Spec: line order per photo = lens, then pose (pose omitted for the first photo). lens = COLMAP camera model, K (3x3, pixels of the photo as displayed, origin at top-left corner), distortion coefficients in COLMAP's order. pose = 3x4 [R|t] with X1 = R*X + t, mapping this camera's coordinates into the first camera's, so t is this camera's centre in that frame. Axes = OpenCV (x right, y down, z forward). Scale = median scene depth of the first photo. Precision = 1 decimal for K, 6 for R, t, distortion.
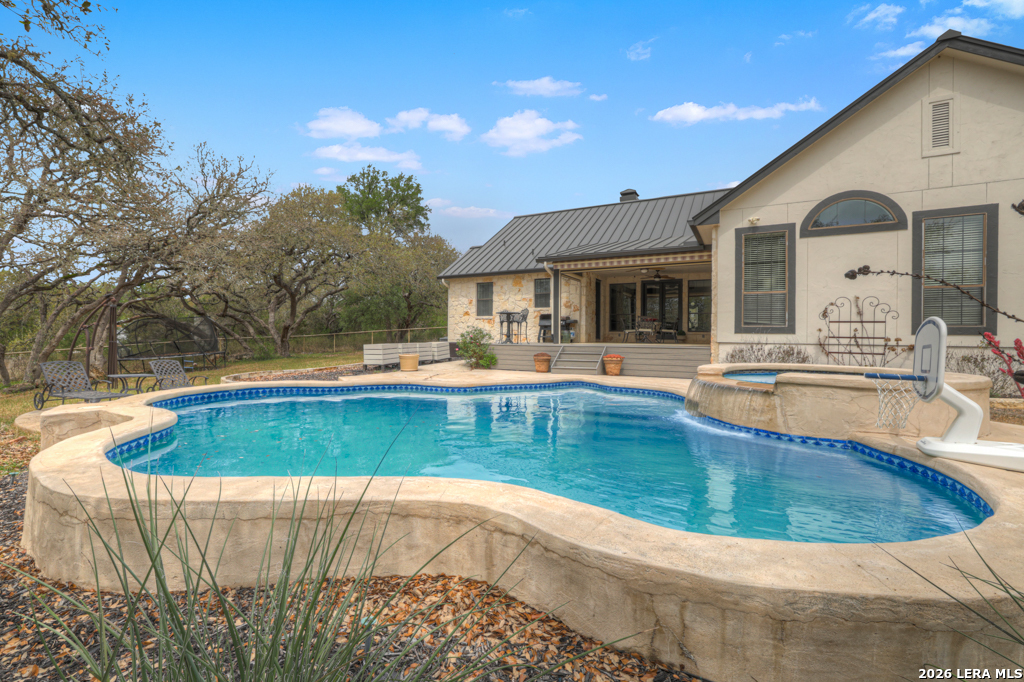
lens RADIAL K [[444.7, 0, 511.3], [0, 444.7, 334.4], [0, 0, 1]] dist [-0.003823, -0.000249]
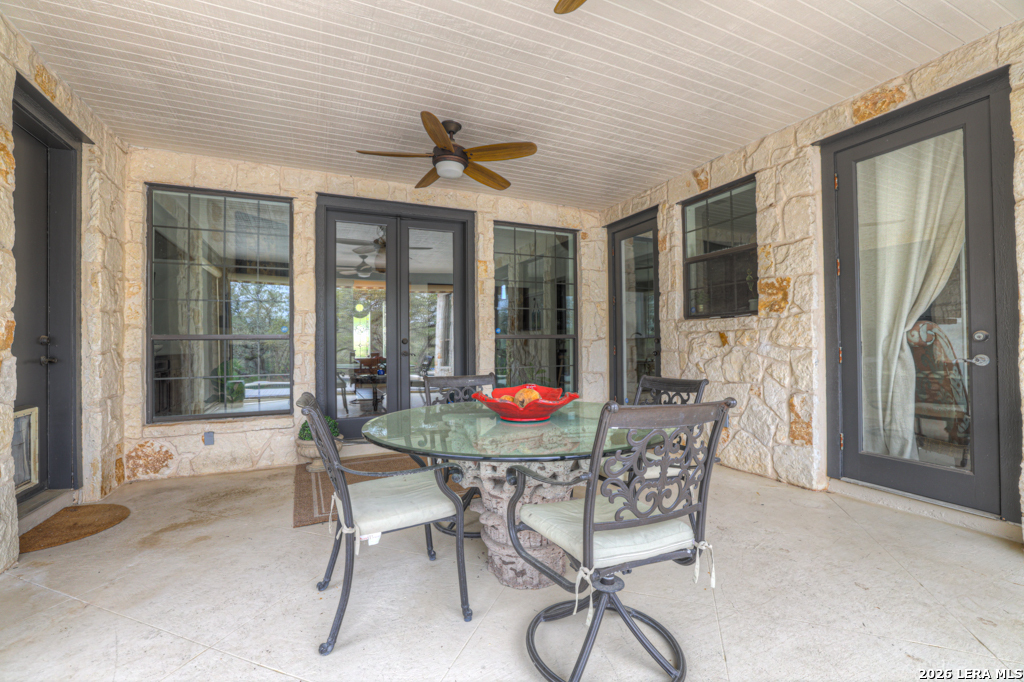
lens RADIAL K [[440.2, 0, 505.3], [0, 440.2, 339.0], [0, 0, 1]] dist [-0.046297, 0.022064]
pose [[0.615803, -0.008141, 0.787858, 0.177108], [0.010149, 0.999946, 0.002400, -0.044742], [-0.787835, 0.006519, 0.615852, 0.803862]]
